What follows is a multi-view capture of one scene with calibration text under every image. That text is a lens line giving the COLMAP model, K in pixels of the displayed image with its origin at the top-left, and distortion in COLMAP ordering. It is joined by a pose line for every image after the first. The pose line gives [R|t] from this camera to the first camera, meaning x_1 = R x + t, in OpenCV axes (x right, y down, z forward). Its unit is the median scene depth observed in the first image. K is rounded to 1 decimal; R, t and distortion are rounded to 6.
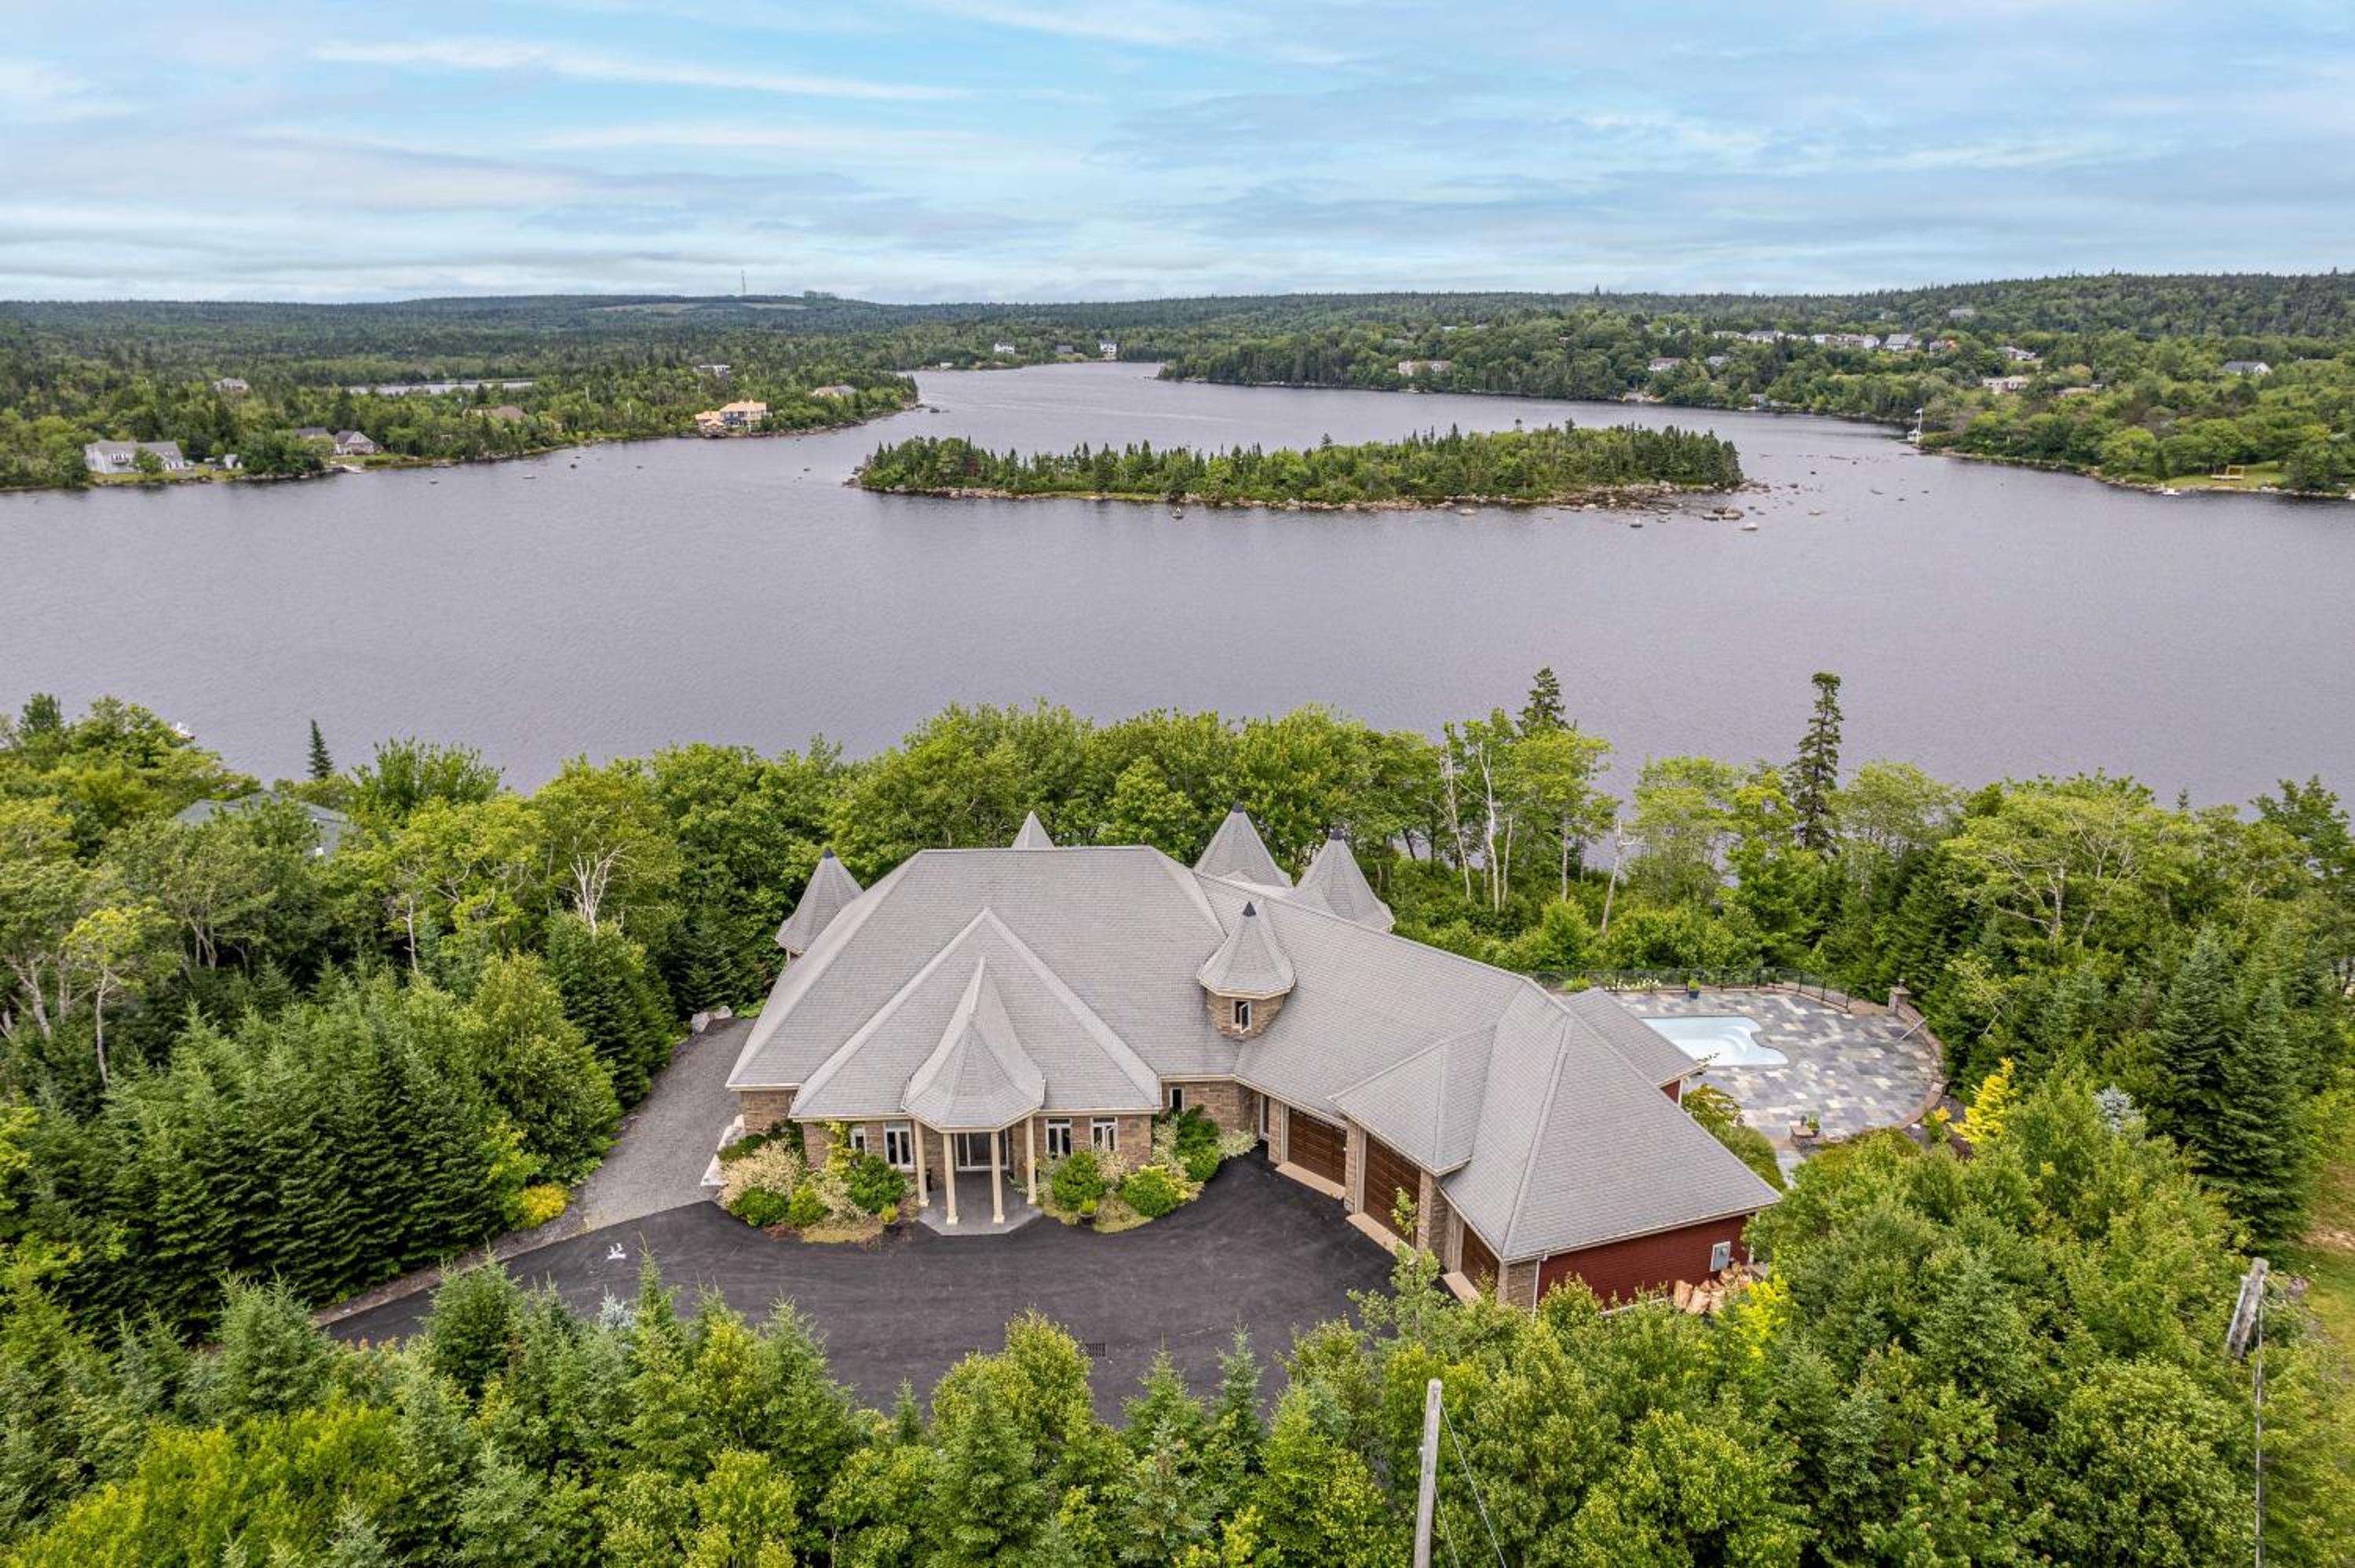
lens RADIAL K [[1515.2, 0, 1177.5], [0, 1515.2, 784.0], [0, 0, 1]] dist [-0.067617, 0.055472]
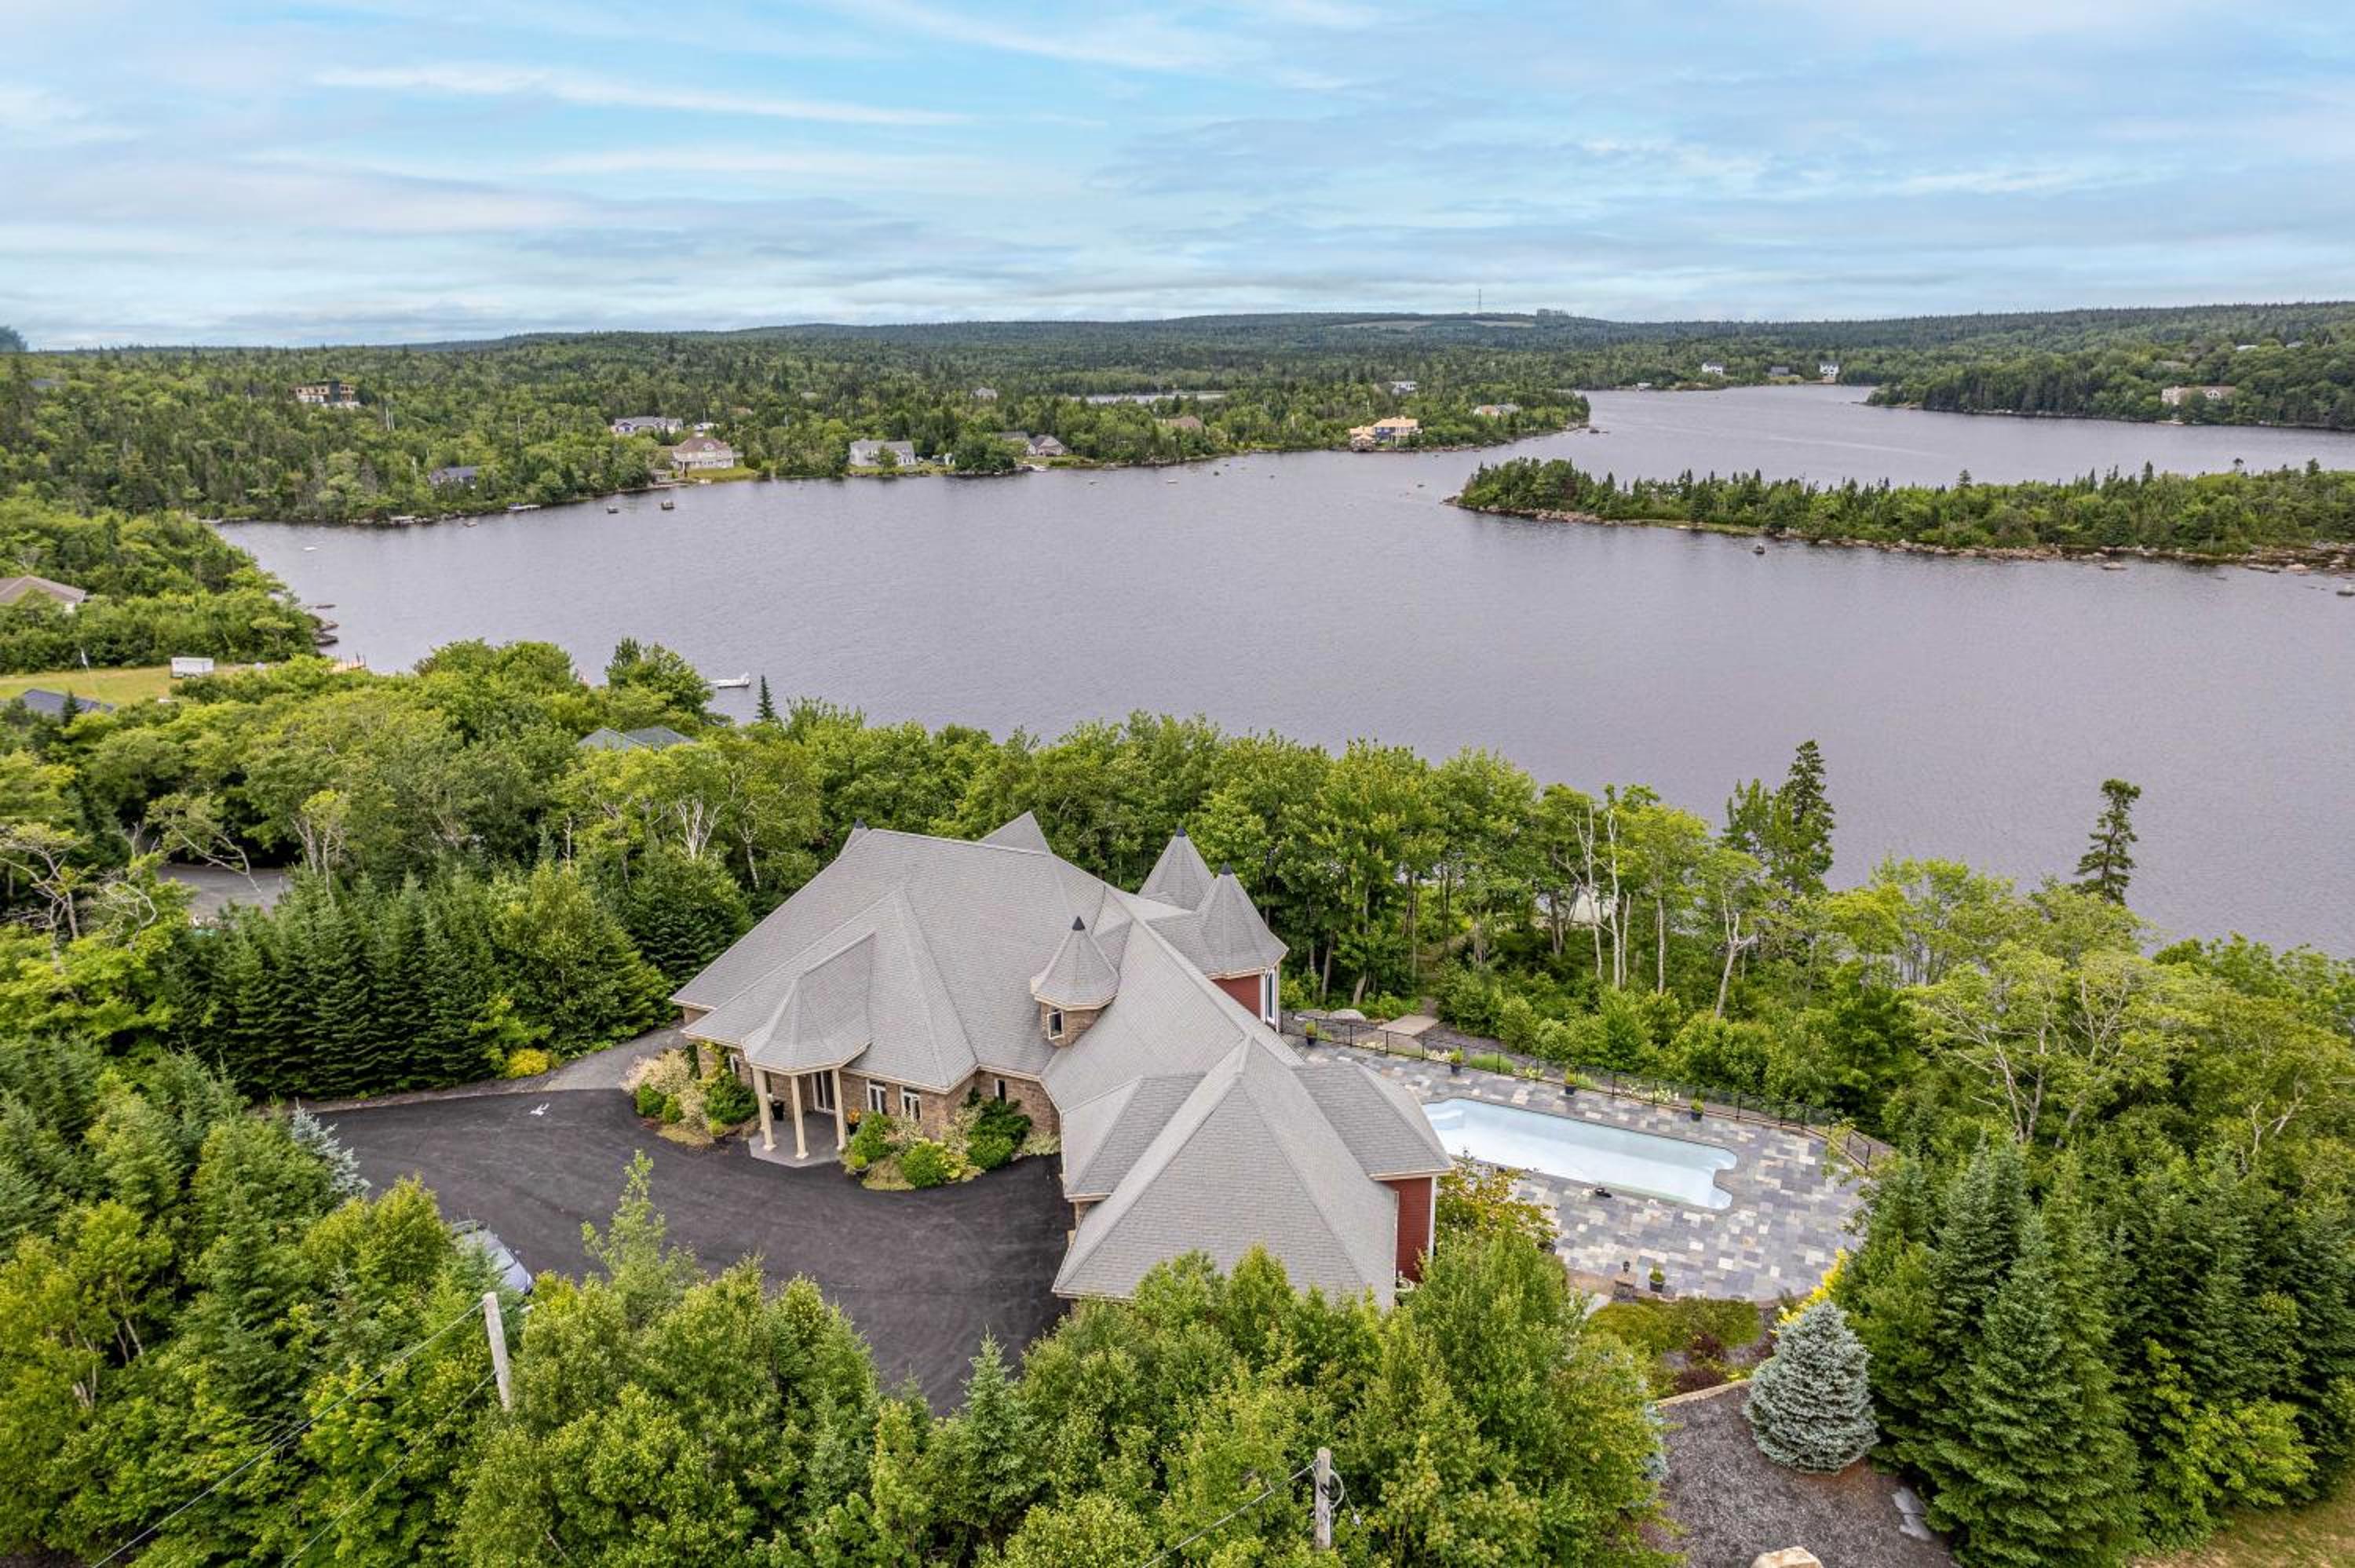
lens RADIAL K [[1512.0, 0, 1177.5], [0, 1512.0, 784.0], [0, 0, 1]] dist [-0.080553, 0.074275]
pose [[0.893608, 0.119103, -0.432757, 0.082827], [-0.123310, 0.992197, 0.018446, -0.006125], [0.431577, 0.036880, 0.901322, 0.013544]]
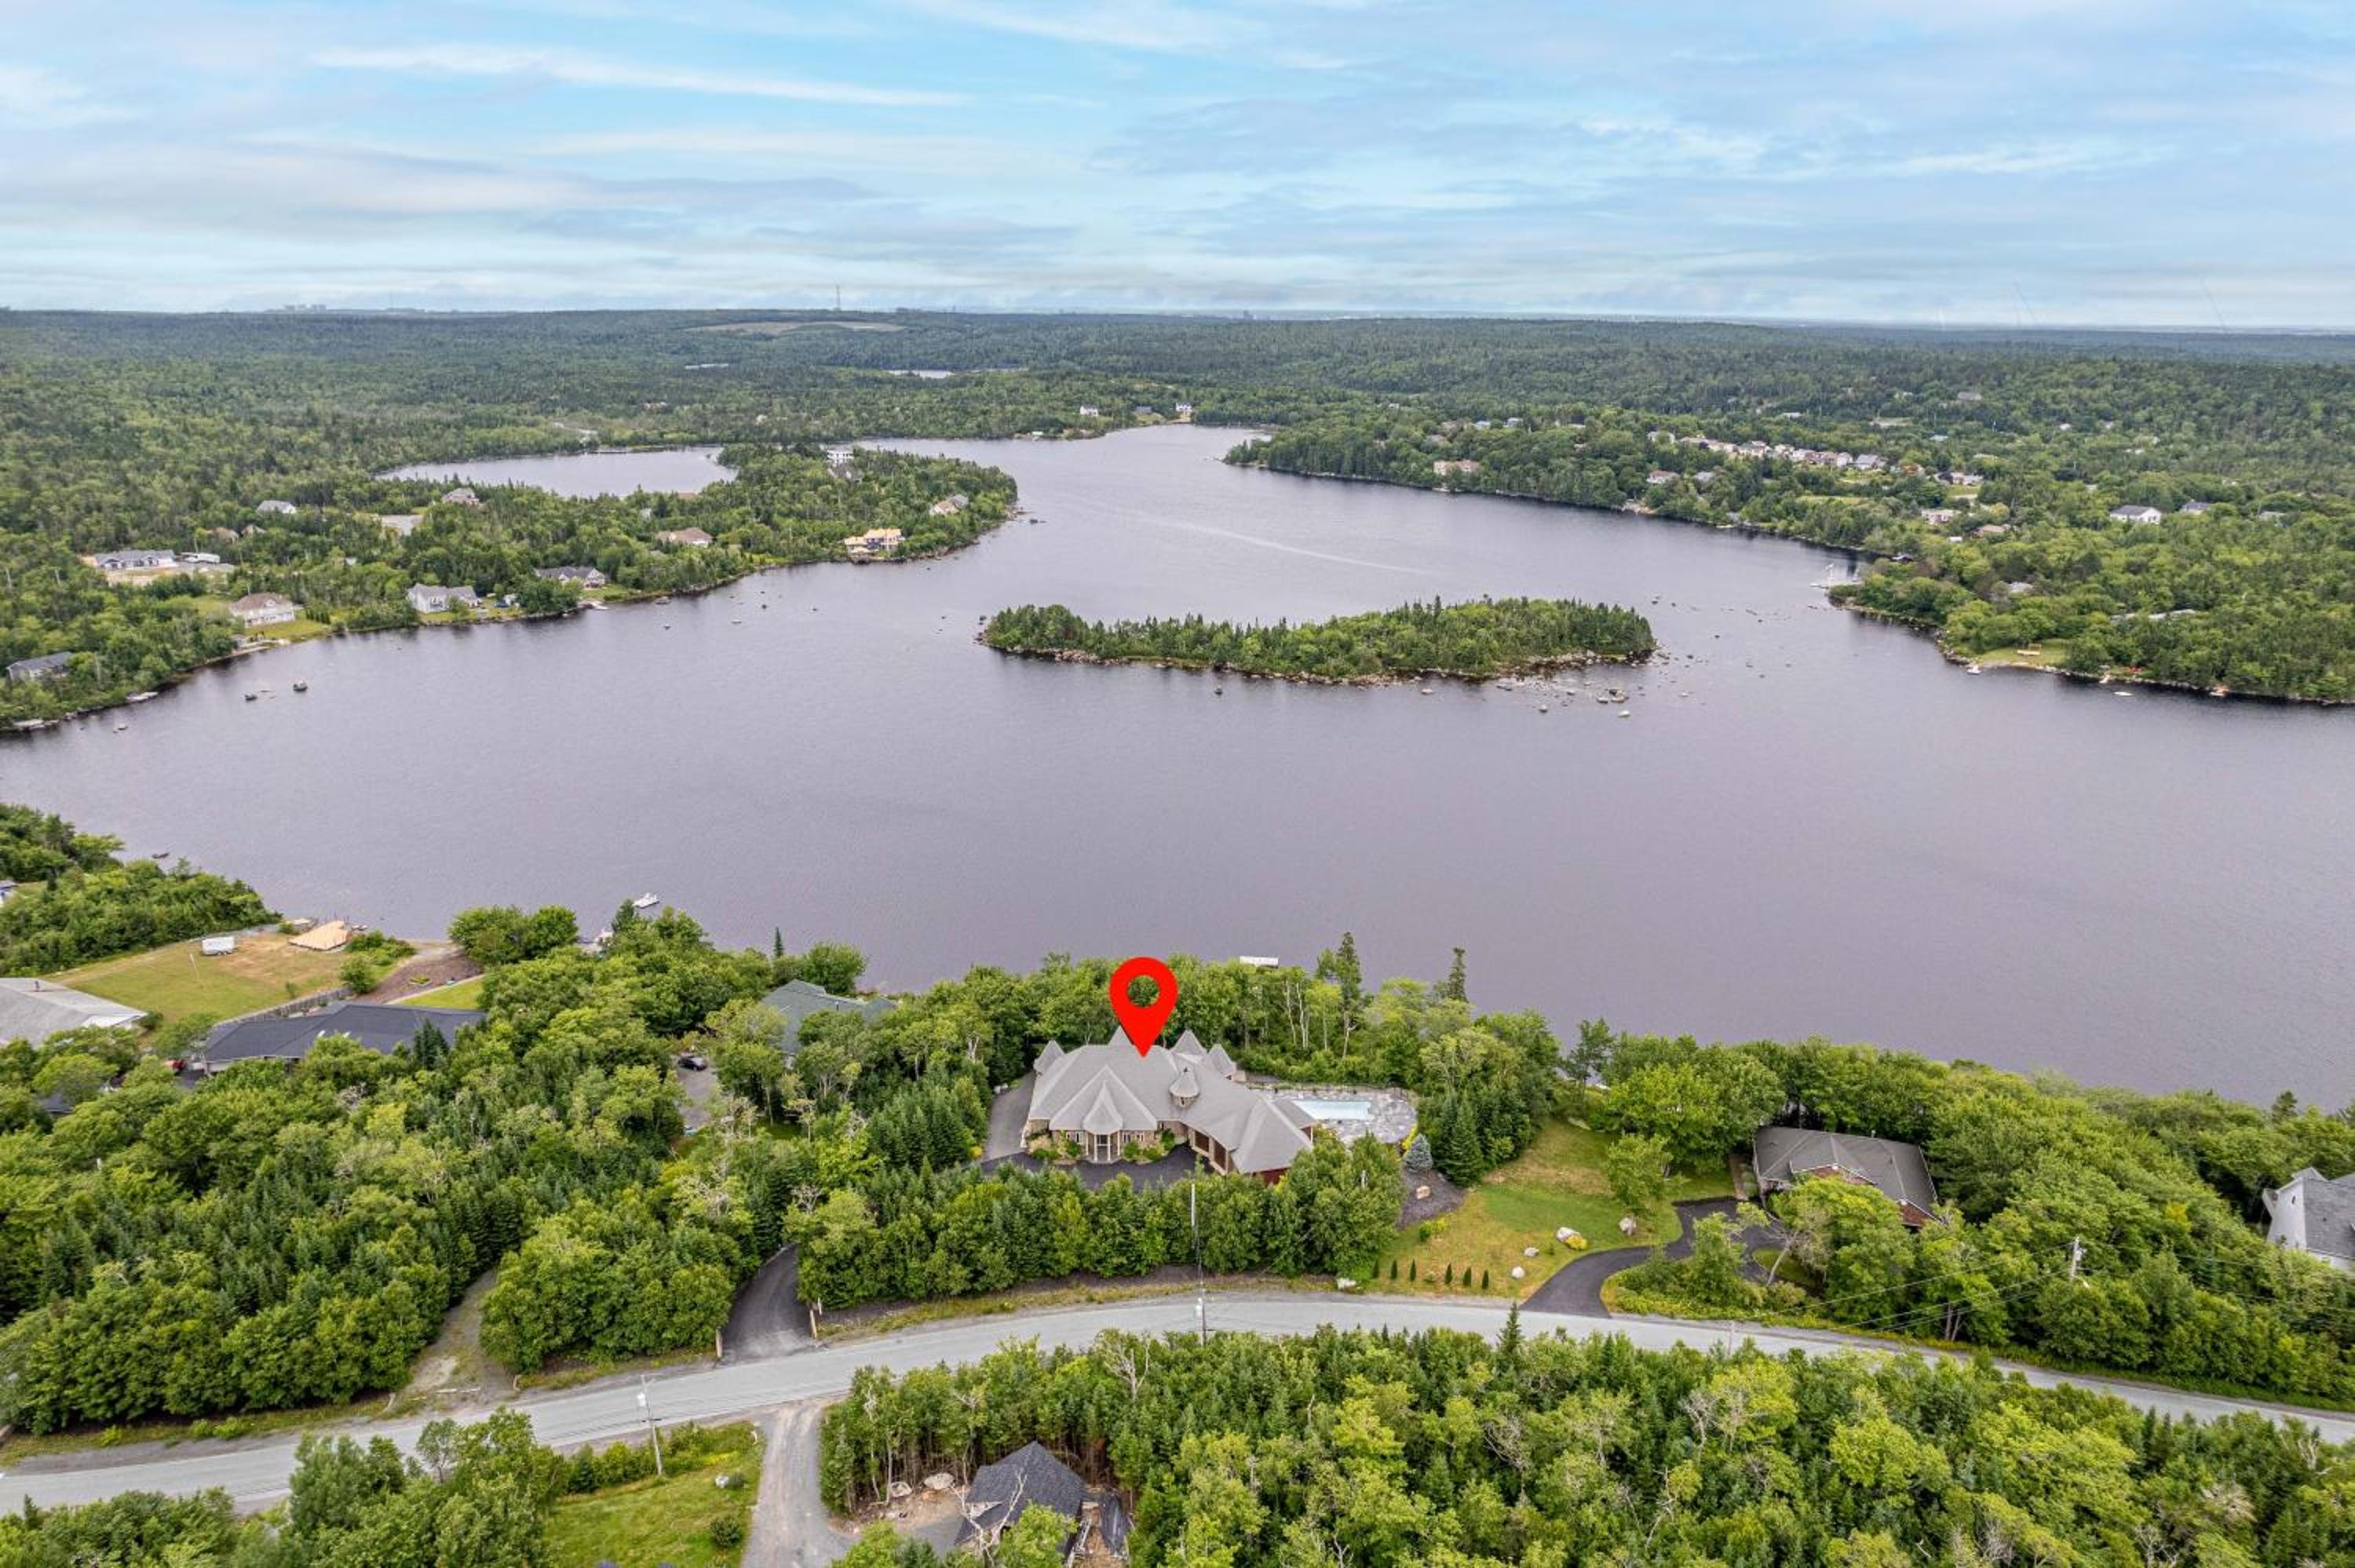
lens RADIAL K [[1515.2, 0, 1177.5], [0, 1515.2, 784.0], [0, 0, 1]] dist [-0.067617, 0.055472]
pose [[0.998647, 0.022362, -0.046953, 0.025848], [-0.022117, 0.999739, 0.005726, -0.084897], [0.047069, -0.004679, 0.998881, -0.348400]]
